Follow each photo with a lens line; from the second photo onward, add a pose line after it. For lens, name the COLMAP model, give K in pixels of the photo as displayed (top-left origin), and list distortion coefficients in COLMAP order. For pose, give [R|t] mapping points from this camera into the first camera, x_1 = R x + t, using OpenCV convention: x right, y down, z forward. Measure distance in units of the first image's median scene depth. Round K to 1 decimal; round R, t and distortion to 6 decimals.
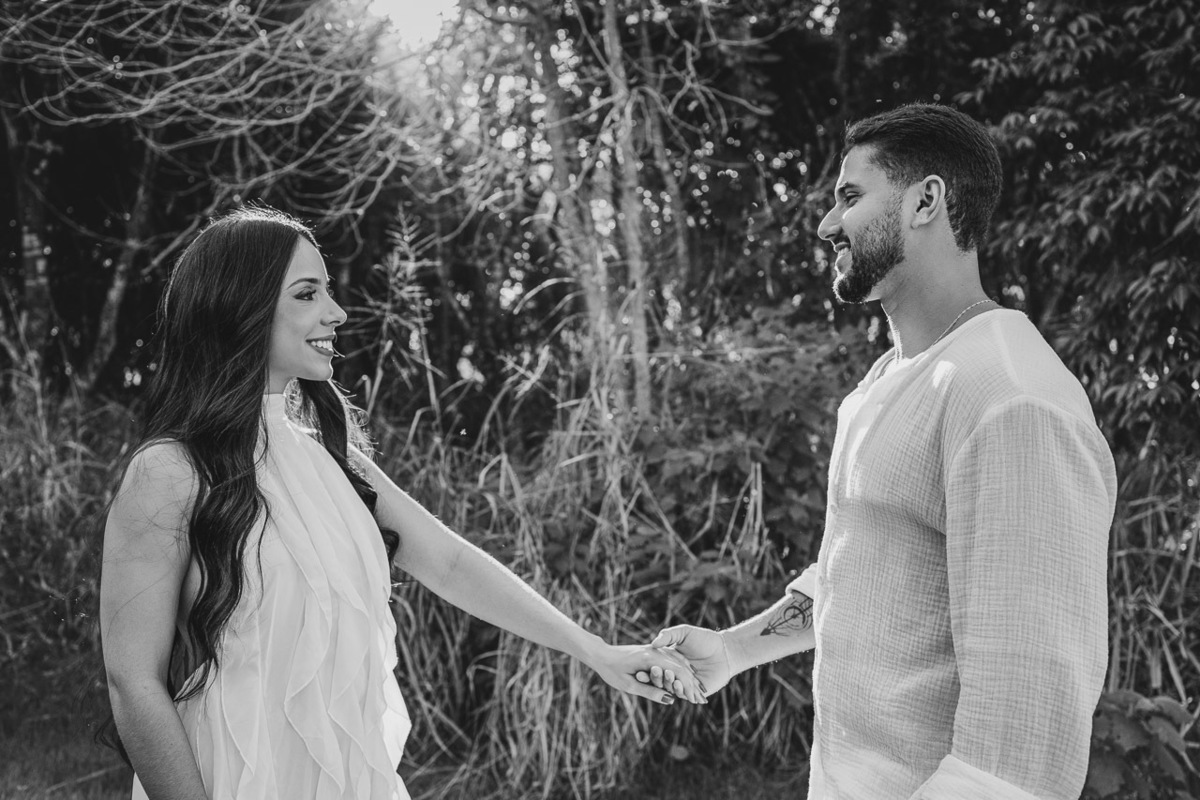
lens RADIAL K [[1192.1, 0, 600.0], [0, 1192.1, 400.0], [0, 0, 1]] dist [-0.058655, 0.003559]
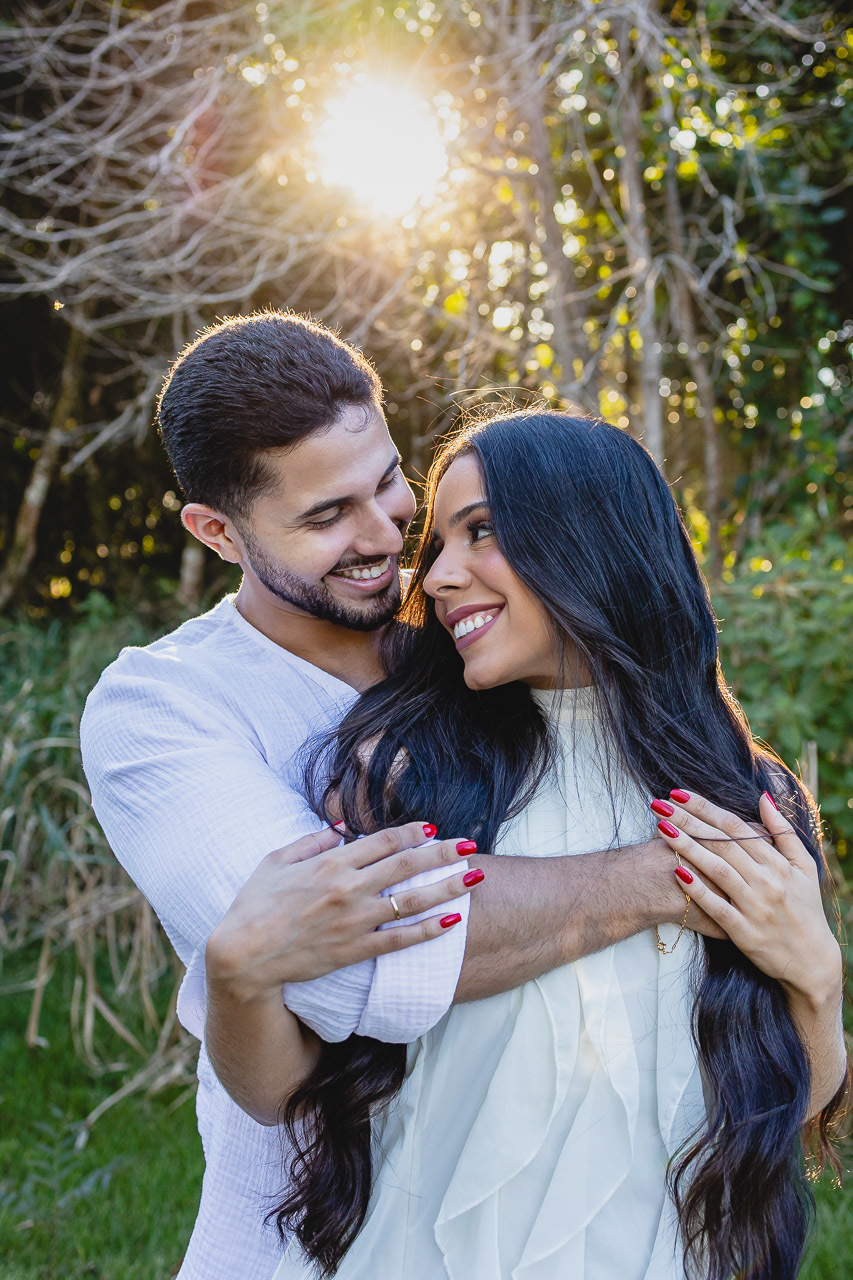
lens RADIAL K [[1379.1, 0, 479.1], [0, 1379.1, 607.6], [0, 0, 1]] dist [0.011175, -0.031310]
pose [[0.995764, 0.022212, -0.089222, -0.003160], [-0.022645, 0.999736, -0.003846, -0.018151], [0.089113, 0.005850, 0.996004, 0.056271]]
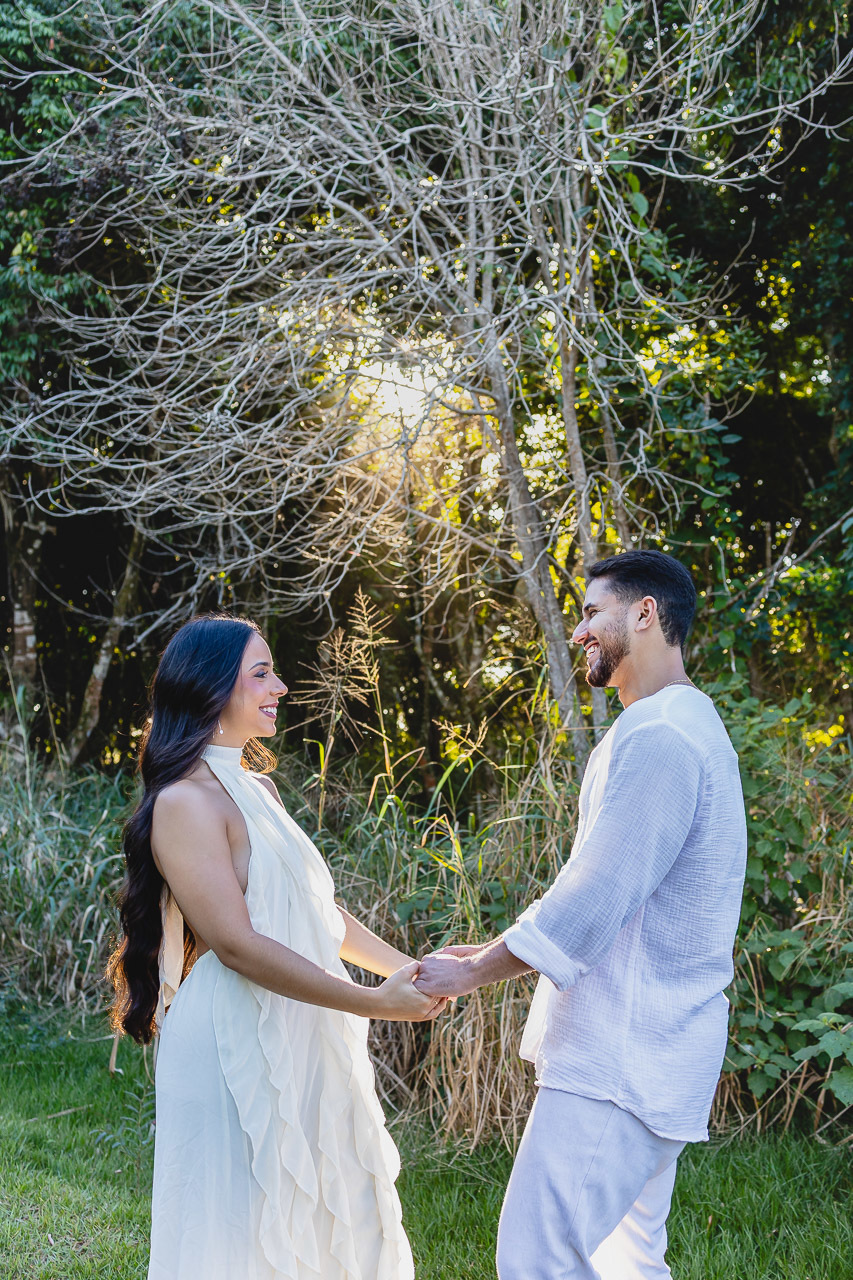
lens RADIAL K [[1271.6, 0, 428.6], [0, 1271.6, 671.3], [0, 0, 1]] dist [-0.058655, 0.003559]
pose [[0.991226, -0.001899, -0.132162, 0.031940], [-0.009571, 0.996241, -0.086099, 0.007314], [0.131829, 0.086609, 0.987482, -0.095152]]
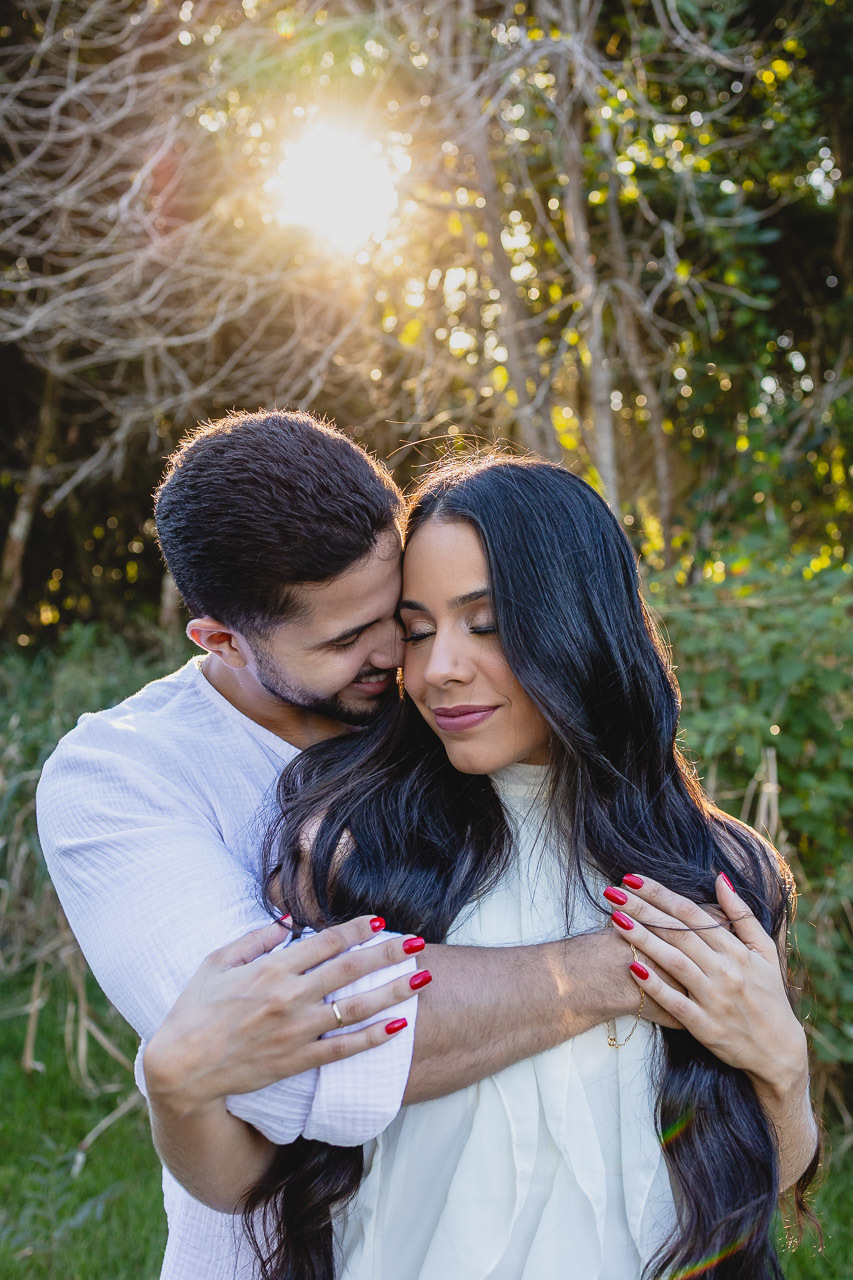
lens RADIAL K [[1306.6, 0, 458.6], [0, 1306.6, 618.1], [0, 0, 1]] dist [0.003442, 0.004673]
pose [[0.996413, -0.018031, -0.082684, -0.000982], [0.017966, 0.999837, -0.001527, -0.025078], [0.082698, 0.000036, 0.996575, 0.068229]]
